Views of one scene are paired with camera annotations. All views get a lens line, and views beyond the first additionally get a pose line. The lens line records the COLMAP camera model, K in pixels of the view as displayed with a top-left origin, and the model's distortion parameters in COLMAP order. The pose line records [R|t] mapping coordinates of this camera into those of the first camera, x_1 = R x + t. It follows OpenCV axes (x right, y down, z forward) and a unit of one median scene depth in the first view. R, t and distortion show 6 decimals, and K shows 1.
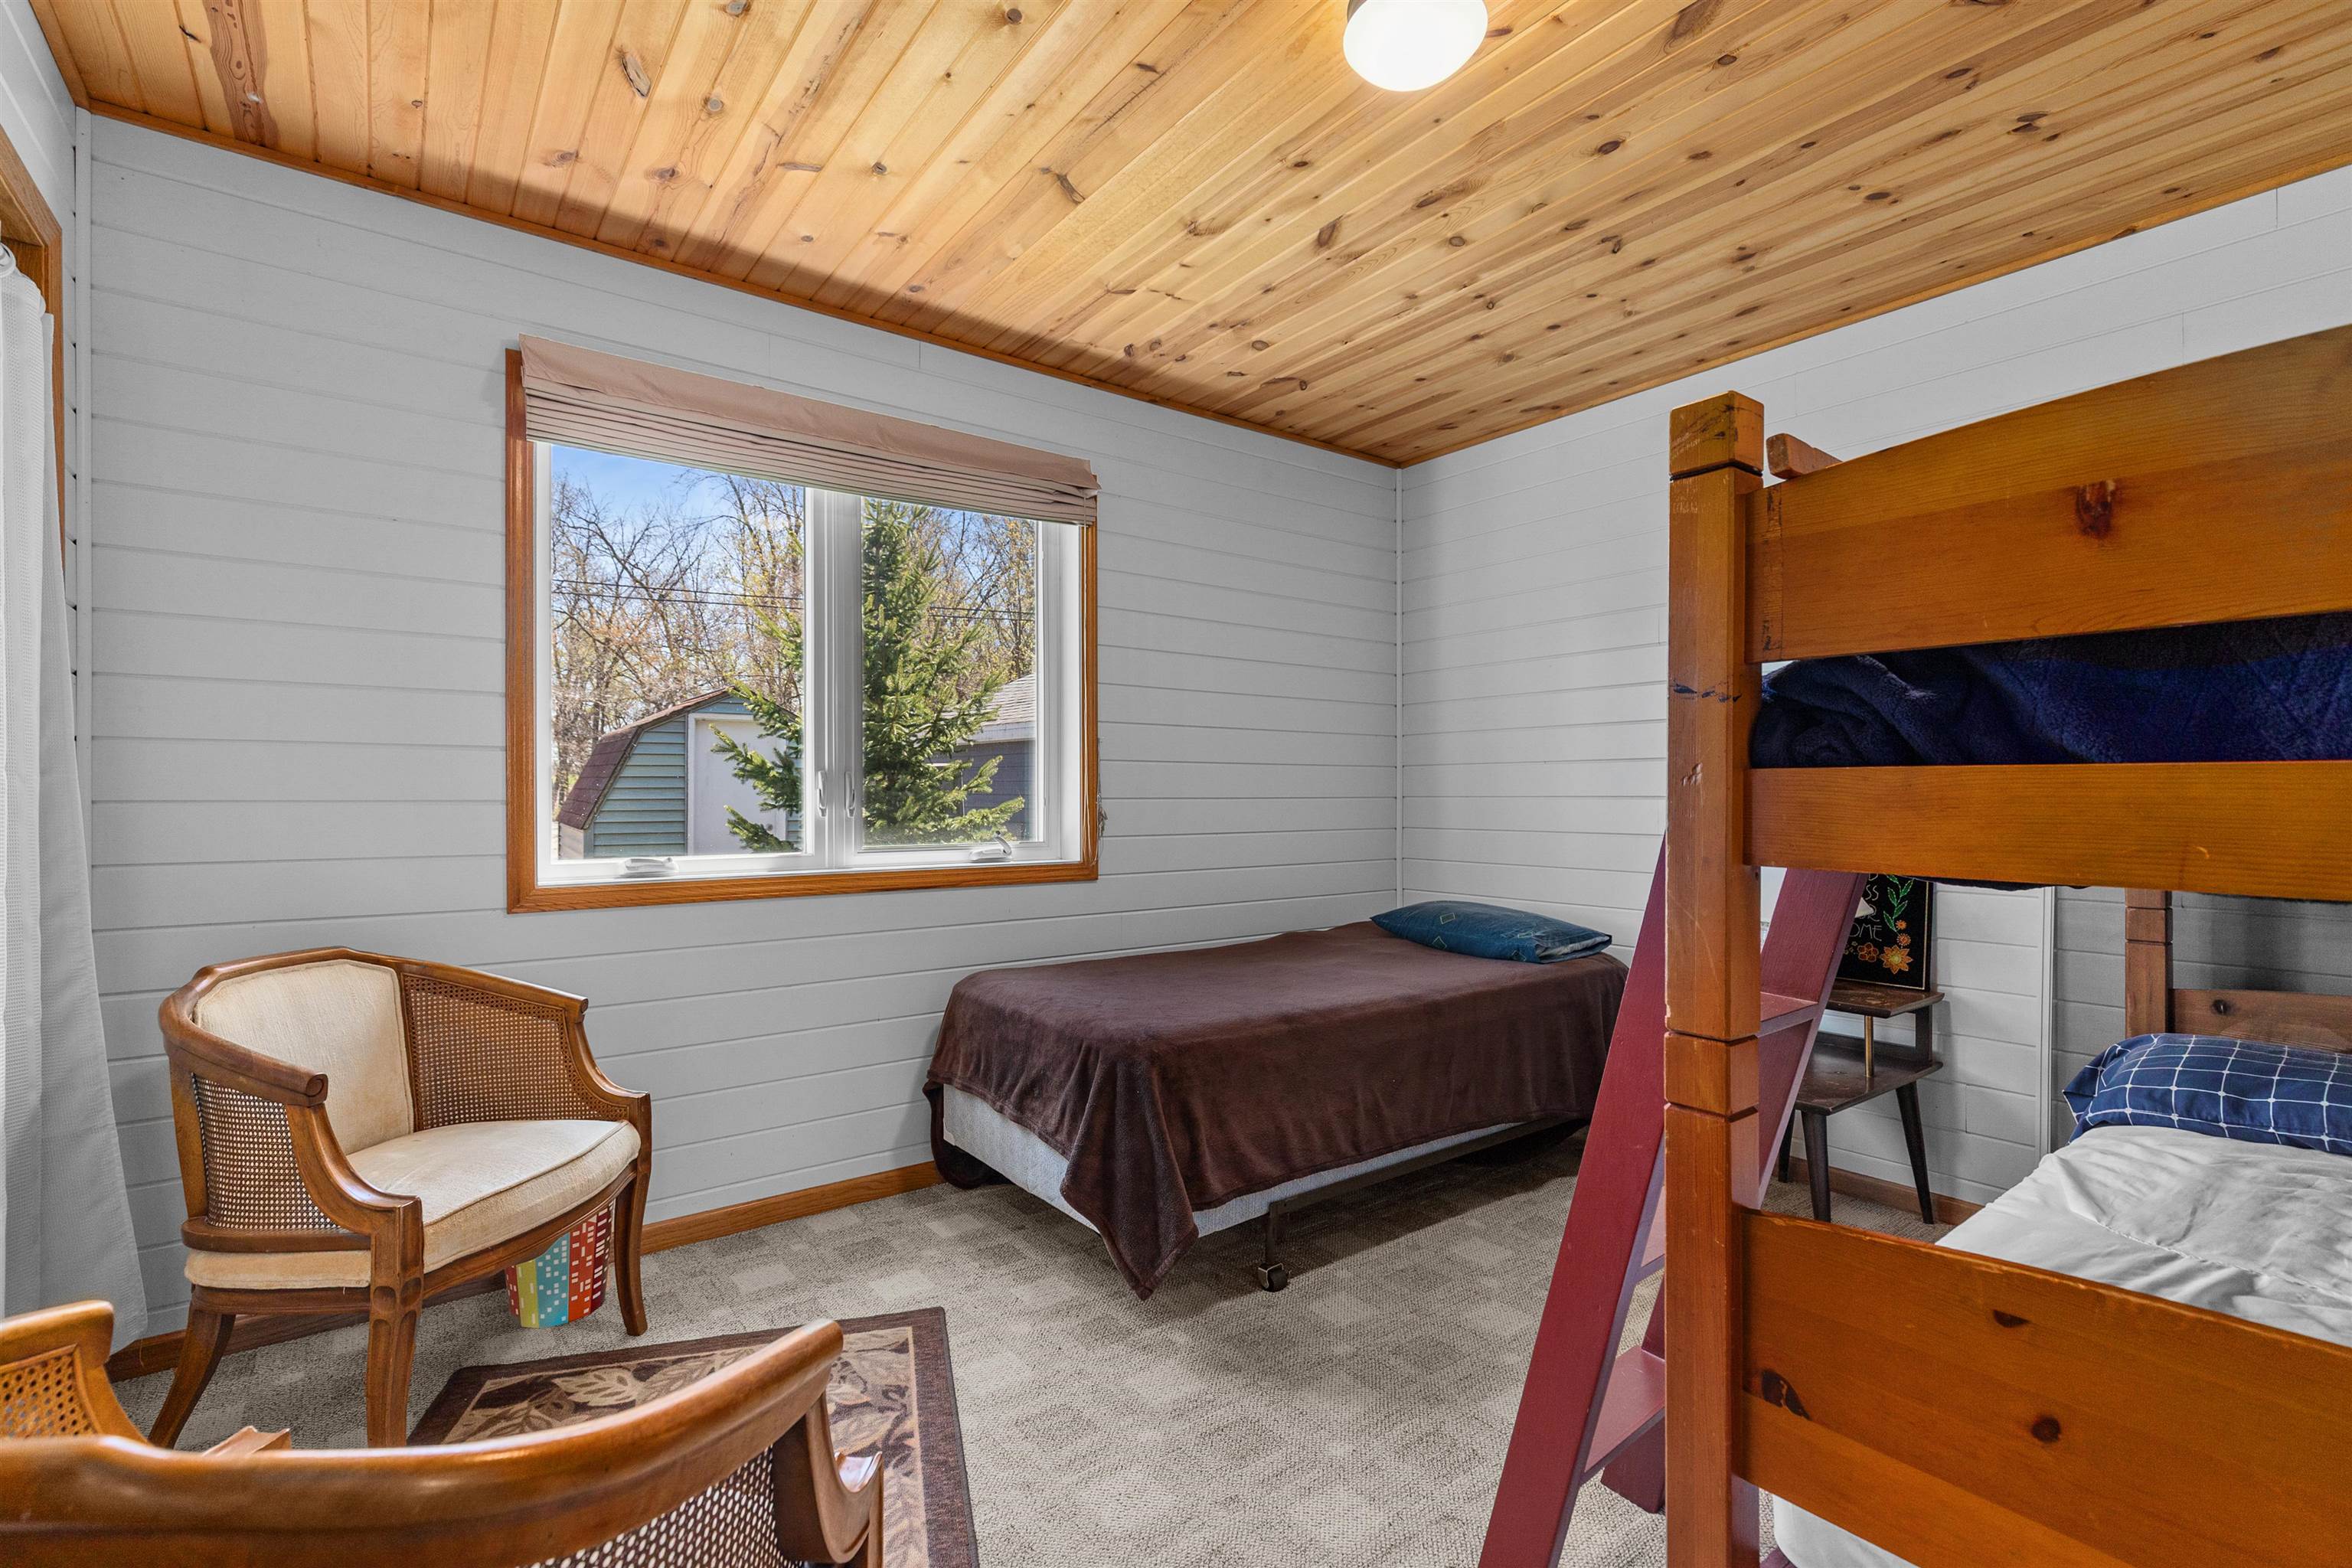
lens RADIAL K [[1036.9, 0, 1171.4], [0, 1036.9, 796.1], [0, 0, 1]] dist [0.000950, 0.000113]
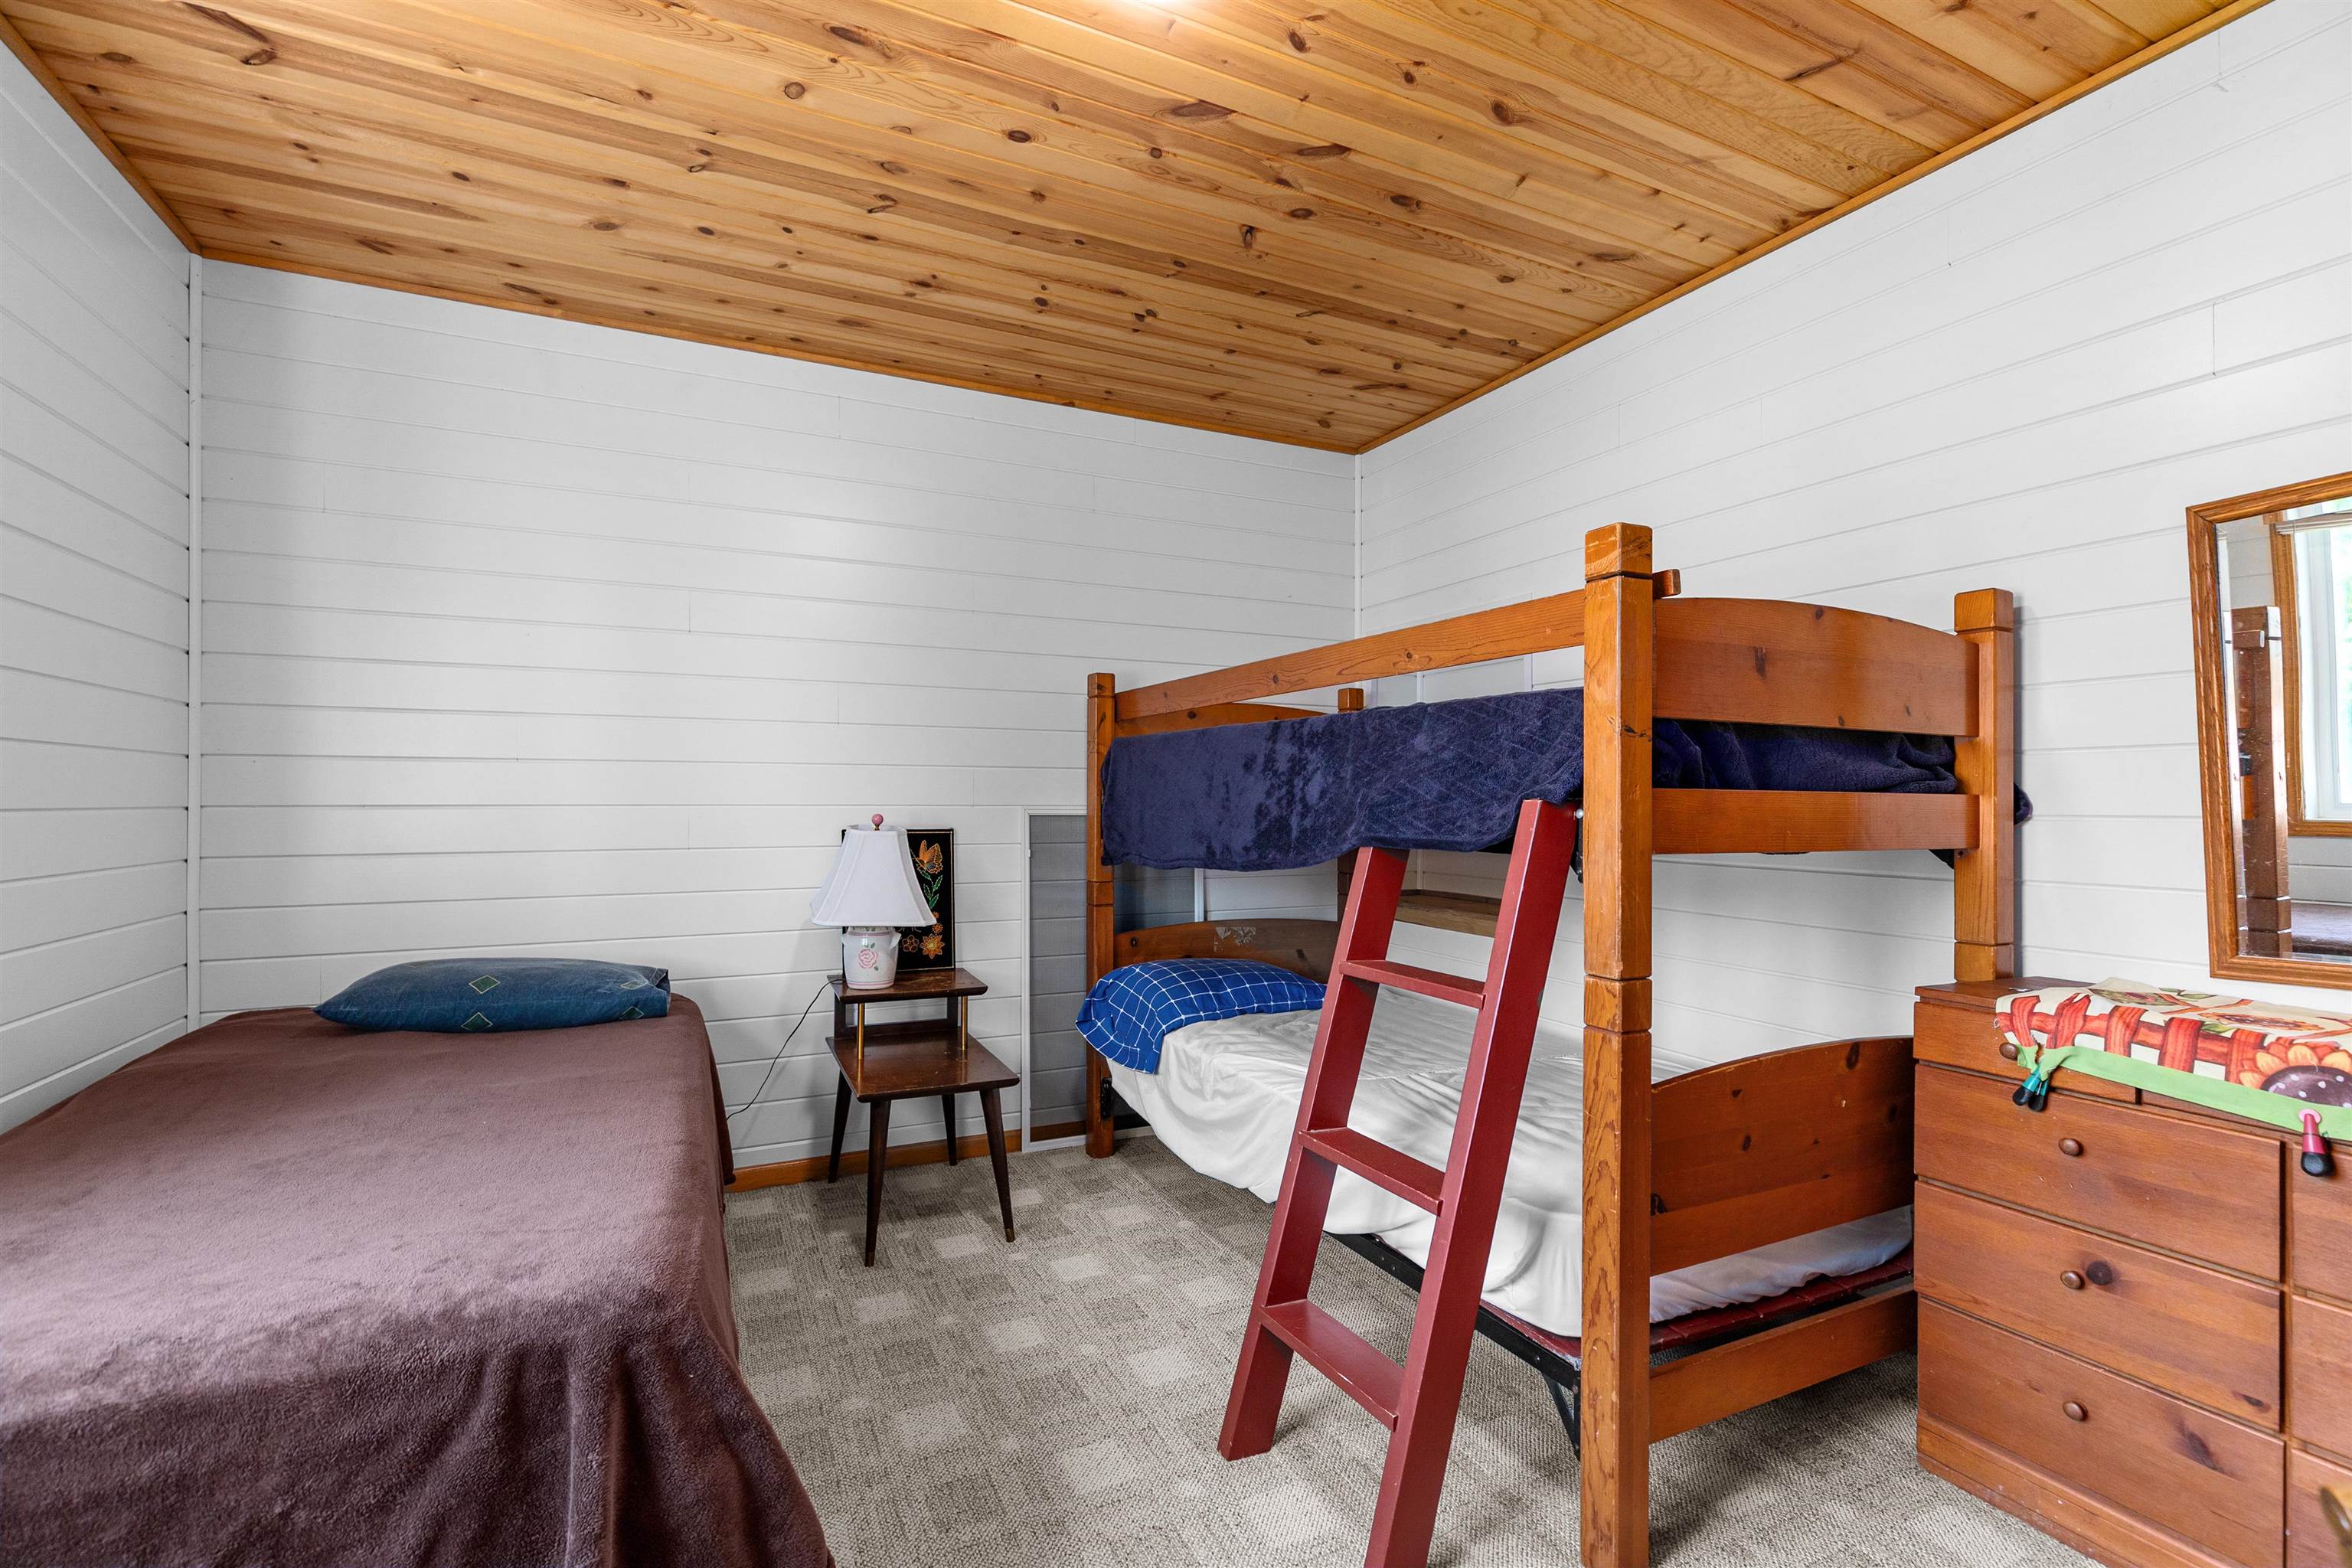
lens RADIAL K [[1036.9, 0, 1182.4], [0, 1036.9, 792.2], [0, 0, 1]] dist [0.000950, 0.000113]
pose [[0.206758, 0.009524, 0.978346, -0.461707], [-0.000710, 0.999954, -0.009584, -0.002966], [-0.978392, 0.001287, 0.206755, 0.612842]]
